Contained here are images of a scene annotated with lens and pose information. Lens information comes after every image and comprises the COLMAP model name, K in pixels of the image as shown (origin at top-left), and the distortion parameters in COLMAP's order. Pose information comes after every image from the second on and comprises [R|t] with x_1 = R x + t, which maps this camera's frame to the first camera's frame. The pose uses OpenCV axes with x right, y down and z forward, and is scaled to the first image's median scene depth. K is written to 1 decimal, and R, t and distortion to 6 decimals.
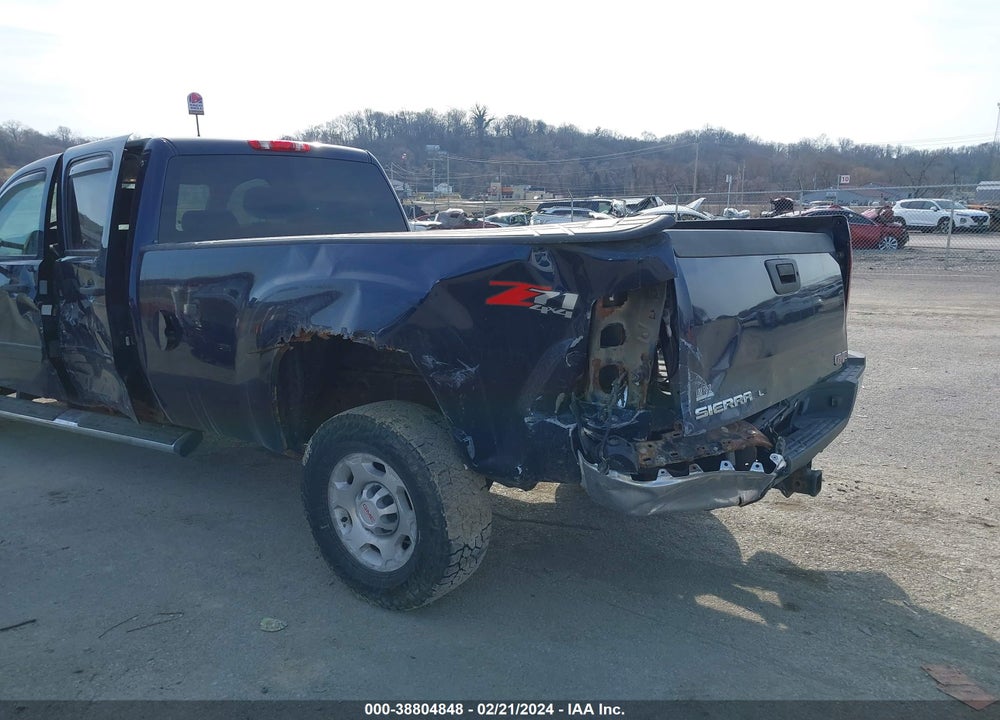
lens RADIAL K [[789.8, 0, 500.0], [0, 789.8, 360.0], [0, 0, 1]] dist [0.039751, -0.078540]
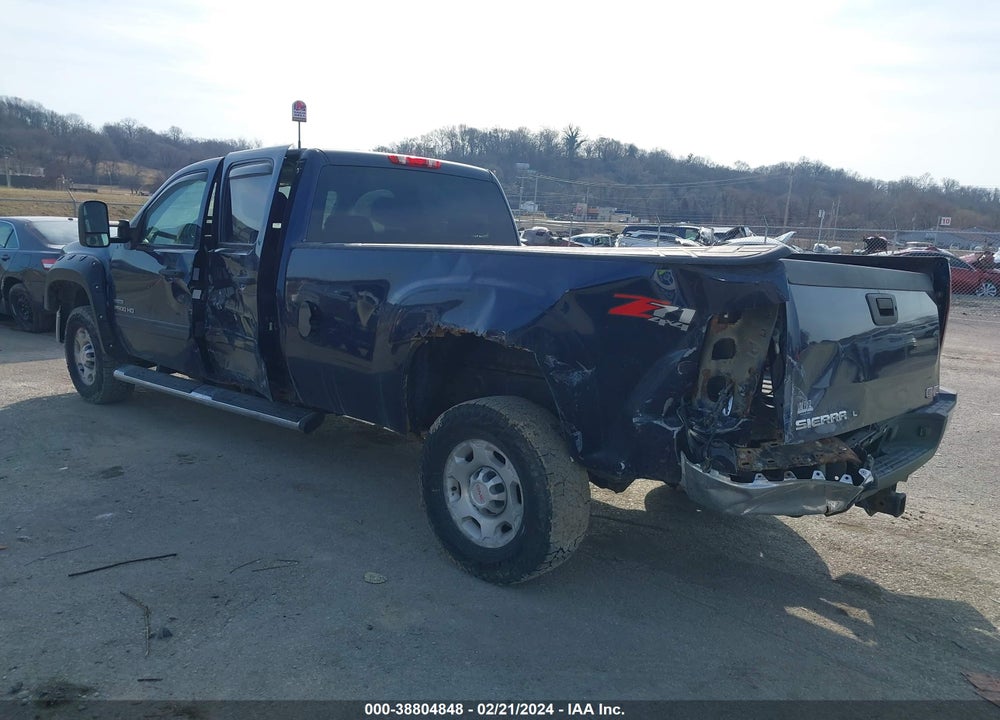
lens RADIAL K [[782.6, 0, 500.0], [0, 782.6, 360.0], [0, 0, 1]] dist [0.020647, -0.008227]
pose [[0.992292, 0.078988, -0.095485, -0.049496], [-0.080888, 0.996592, -0.016189, 0.021401], [0.093880, 0.023787, 0.995299, -0.107949]]
